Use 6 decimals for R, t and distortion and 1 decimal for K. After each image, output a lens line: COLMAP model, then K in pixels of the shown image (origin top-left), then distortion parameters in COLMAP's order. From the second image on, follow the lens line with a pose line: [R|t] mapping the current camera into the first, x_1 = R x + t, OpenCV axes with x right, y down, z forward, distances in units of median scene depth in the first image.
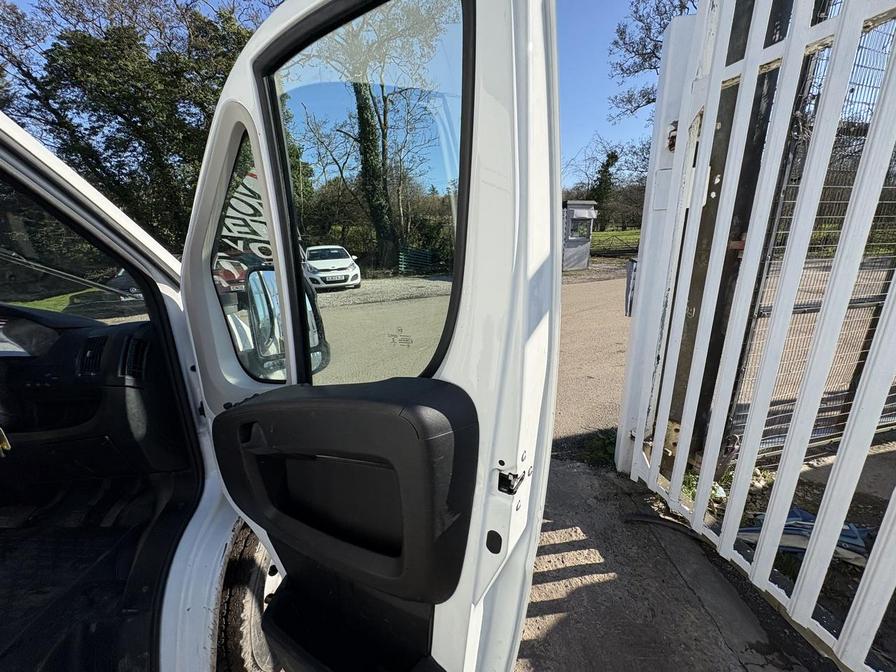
lens RADIAL K [[356.3, 0, 448.4], [0, 356.3, 336.1], [0, 0, 1]] dist [0.000237, 0.000007]
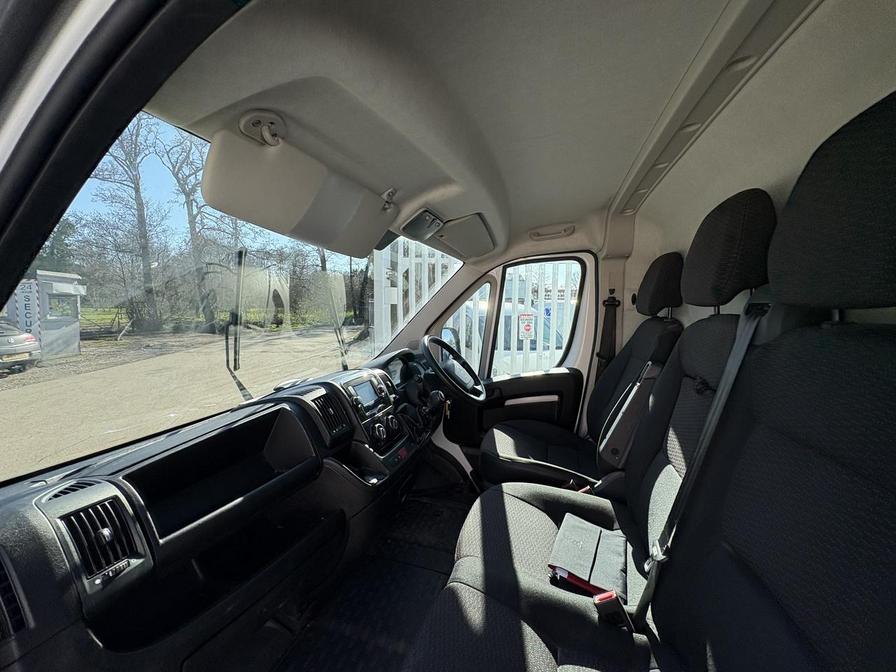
lens RADIAL K [[355.9, 0, 448.0], [0, 355.9, 336.0], [0, 0, 1]] dist [-0.002347, -0.000301]
pose [[0.227768, -0.046053, 0.972626, -0.192831], [0.257432, 0.966187, -0.014538, -0.003948], [-0.939069, 0.253697, 0.231922, 0.023654]]
